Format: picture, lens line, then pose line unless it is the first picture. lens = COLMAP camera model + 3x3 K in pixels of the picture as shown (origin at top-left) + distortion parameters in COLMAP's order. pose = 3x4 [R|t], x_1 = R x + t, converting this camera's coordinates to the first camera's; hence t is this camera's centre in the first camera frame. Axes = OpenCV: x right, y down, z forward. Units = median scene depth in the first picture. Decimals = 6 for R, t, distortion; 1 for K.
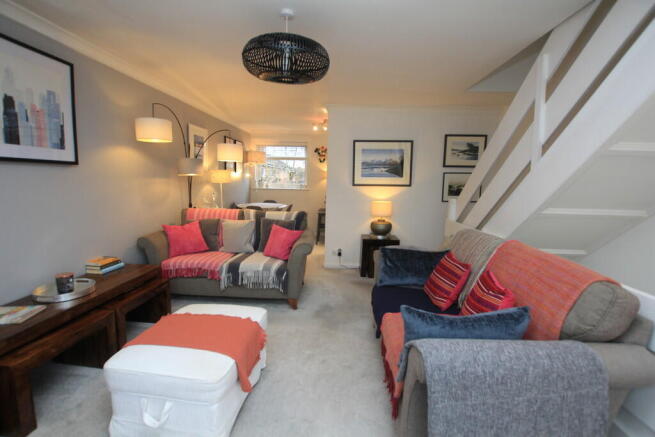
lens RADIAL K [[302.7, 0, 327.5], [0, 302.7, 218.5], [0, 0, 1]] dist [-0.025154, -0.000143]
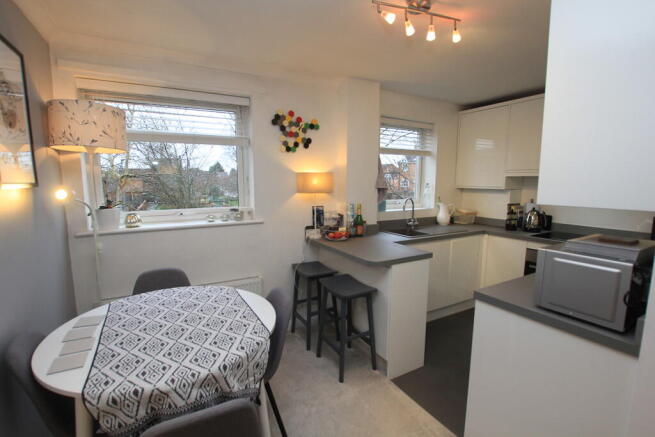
lens RADIAL K [[302.7, 0, 327.5], [0, 302.7, 218.5], [0, 0, 1]] dist [-0.025154, -0.000143]
pose [[0.846137, -0.094723, 0.524480, -0.467508], [0.095138, 0.995118, 0.026238, -0.248273], [-0.524405, 0.027697, 0.851019, 1.531707]]
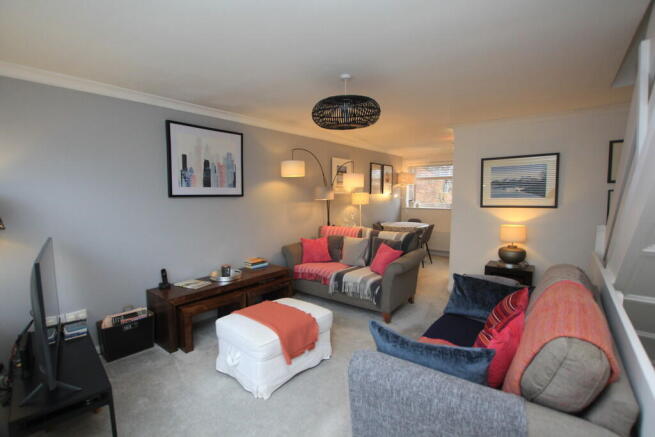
lens RADIAL K [[302.7, 0, 327.5], [0, 302.7, 218.5], [0, 0, 1]] dist [-0.025154, -0.000143]
pose [[0.820765, 0.019603, -0.570929, 0.333617], [-0.050826, 0.997953, -0.038802, -0.020721], [0.569000, 0.060865, 0.820082, -0.031340]]
